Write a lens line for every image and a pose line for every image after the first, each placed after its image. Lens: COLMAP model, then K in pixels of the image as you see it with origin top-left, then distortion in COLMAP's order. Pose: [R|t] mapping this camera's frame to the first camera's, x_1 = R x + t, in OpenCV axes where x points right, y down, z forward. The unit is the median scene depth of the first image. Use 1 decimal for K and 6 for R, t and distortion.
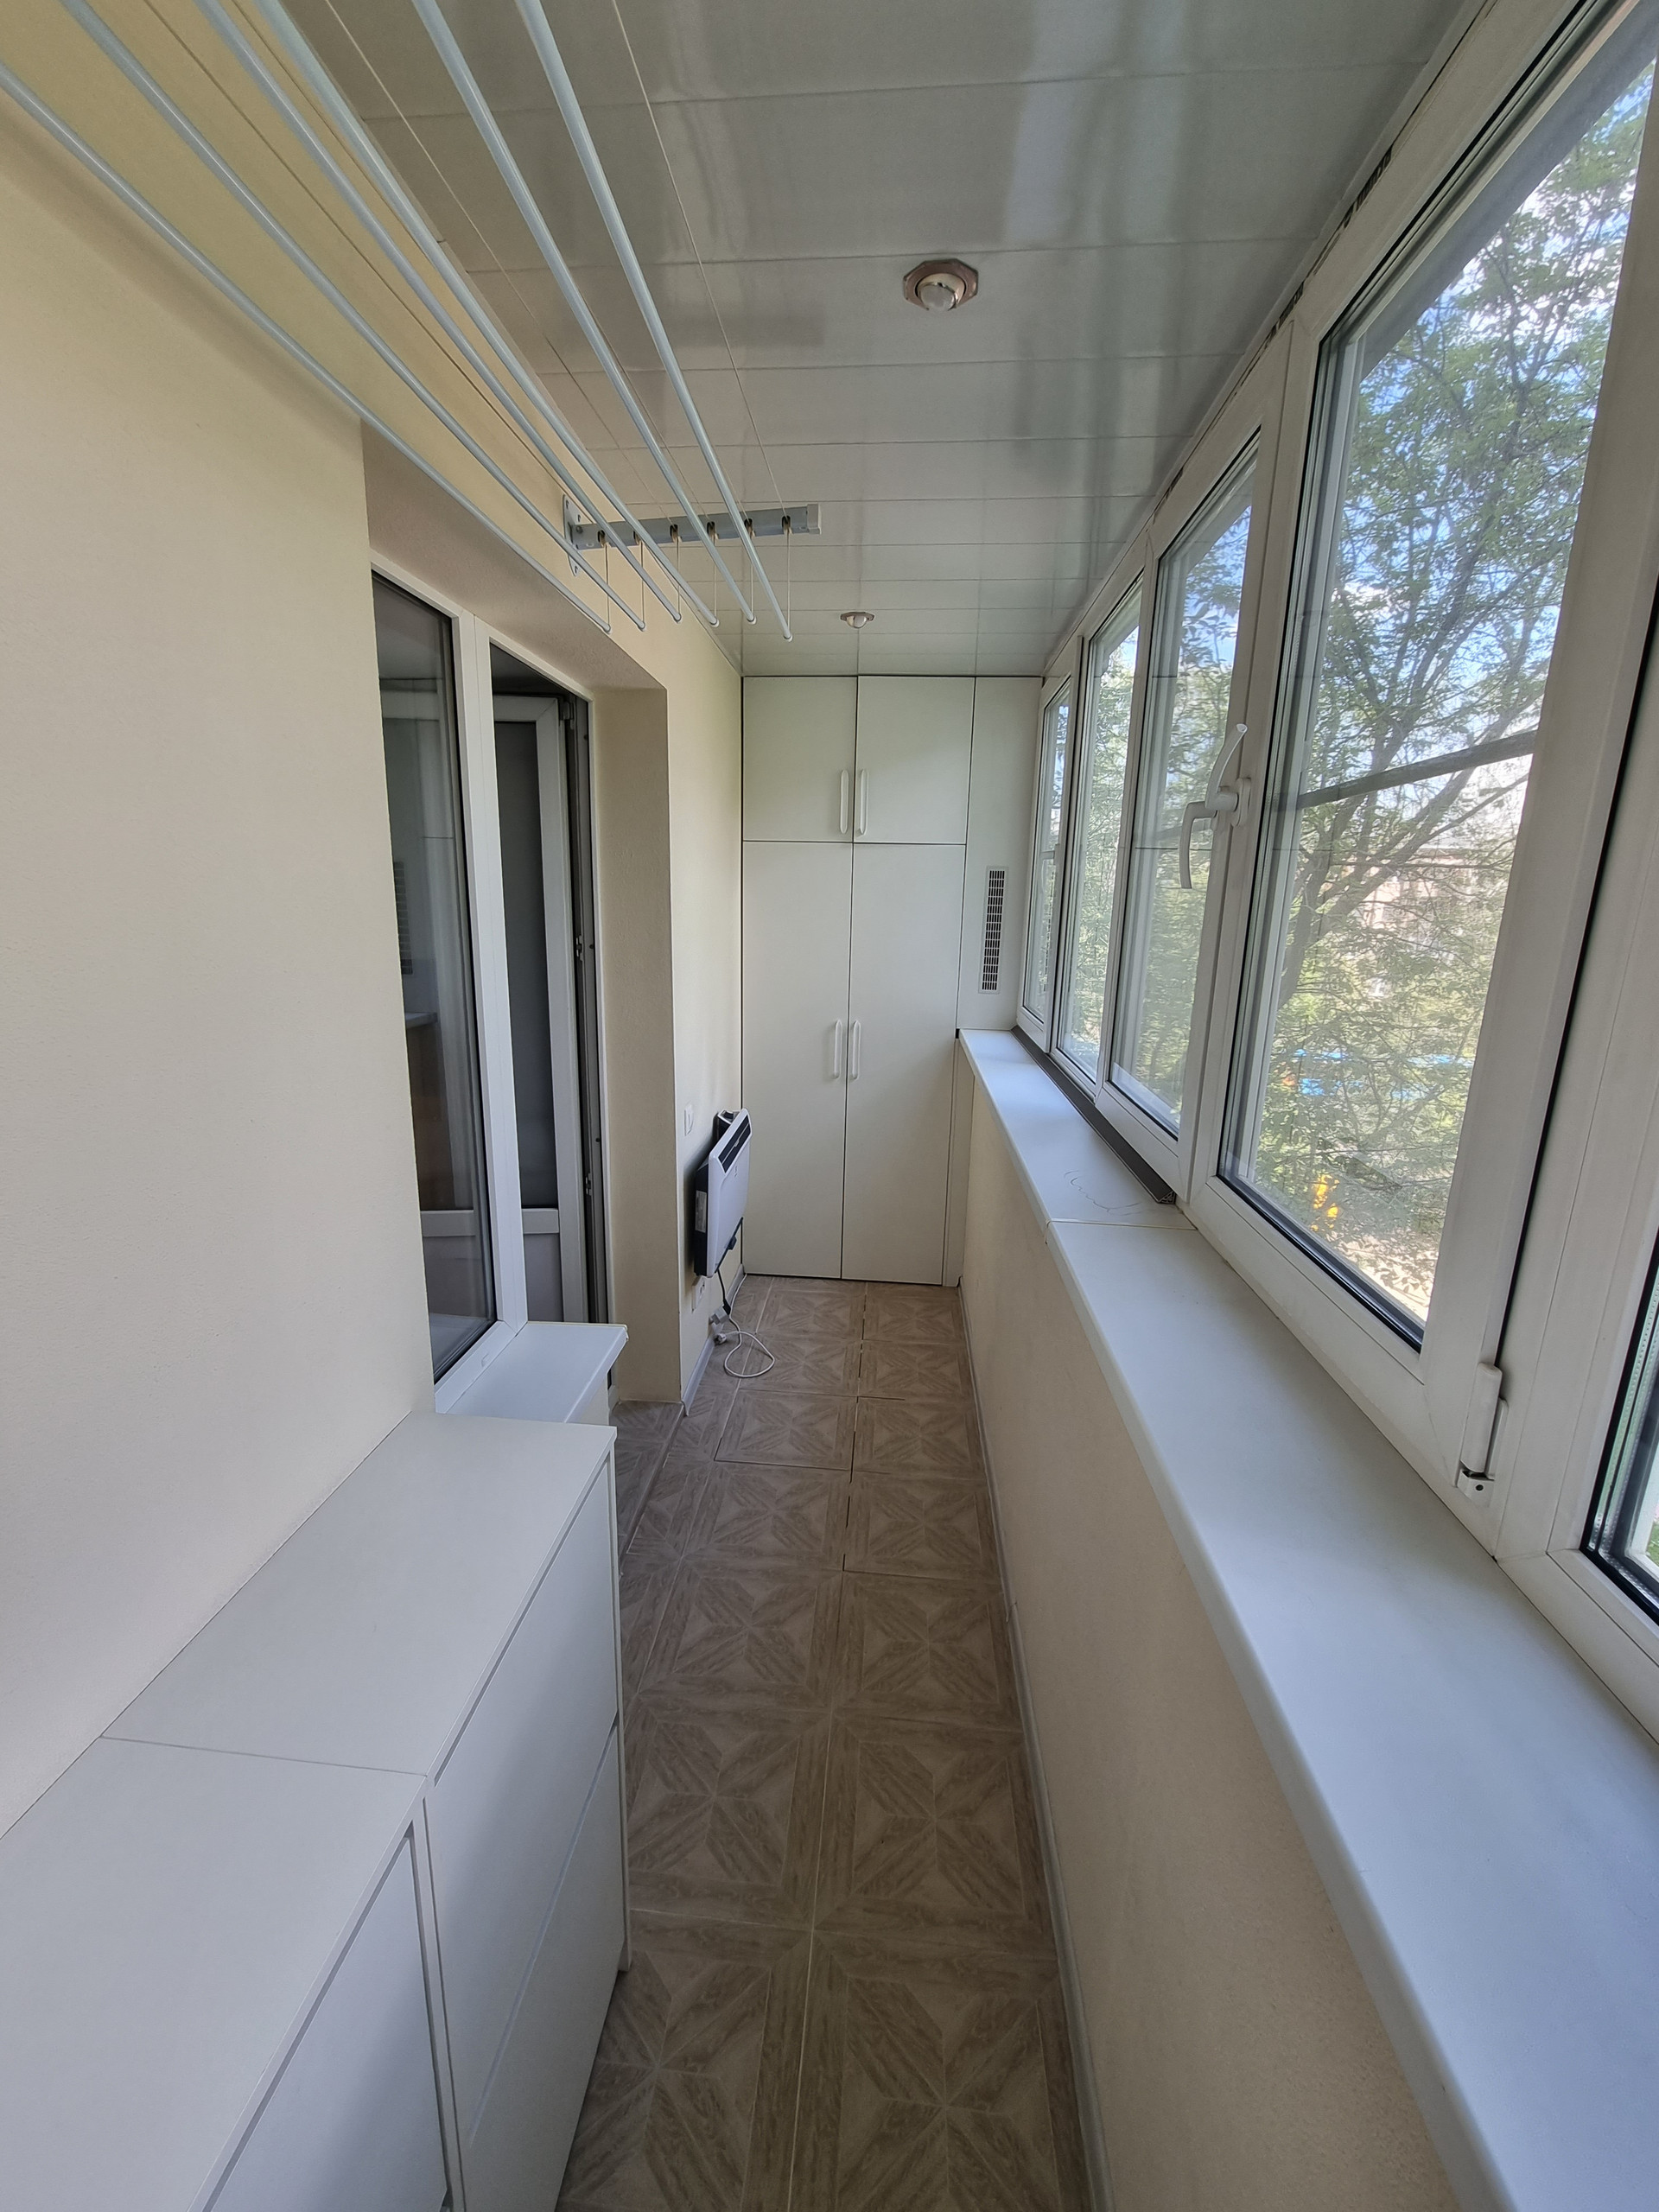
lens RADIAL K [[910.5, 0, 812.2], [0, 910.5, 1110.2], [0, 0, 1]] dist [-0.009210, 0.002364]
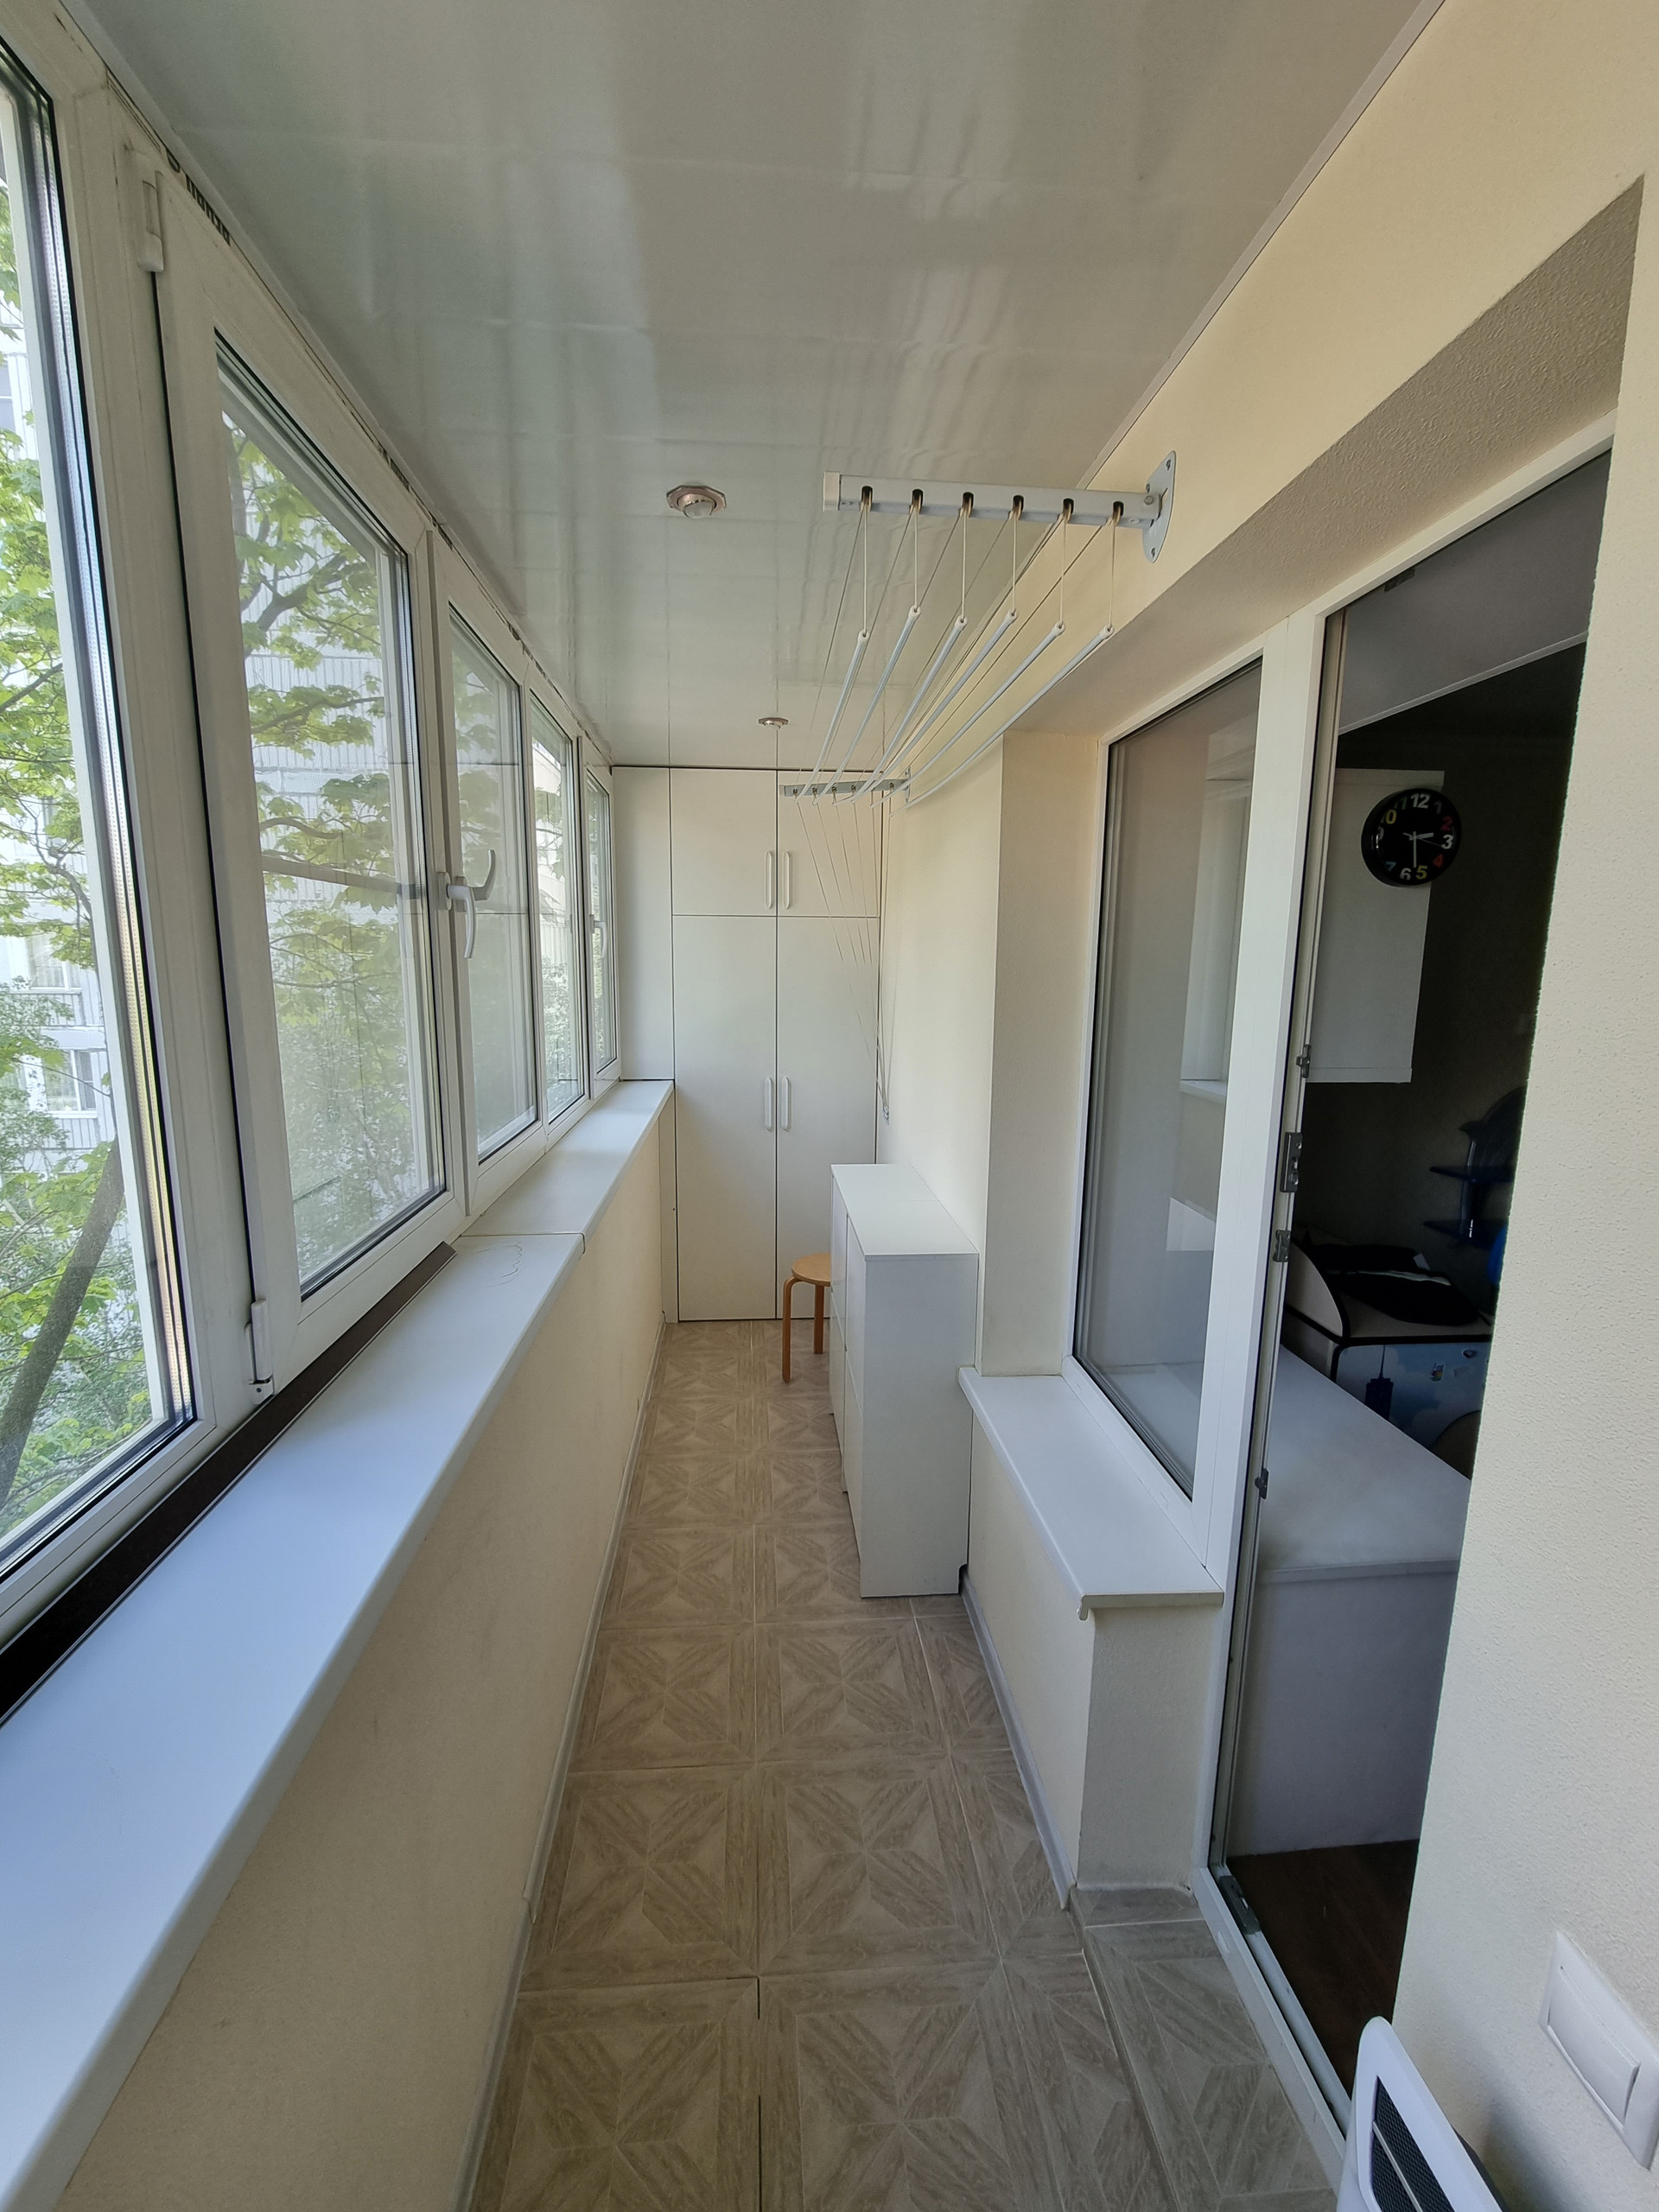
lens RADIAL K [[910.5, 0, 812.2], [0, 910.5, 1110.2], [0, 0, 1]] dist [-0.009210, 0.002364]
pose [[-0.986876, -0.000414, -0.161479, 0.130380], [-0.062530, 0.922960, 0.379783, -0.423426], [0.148881, 0.384896, -0.910873, 1.748252]]
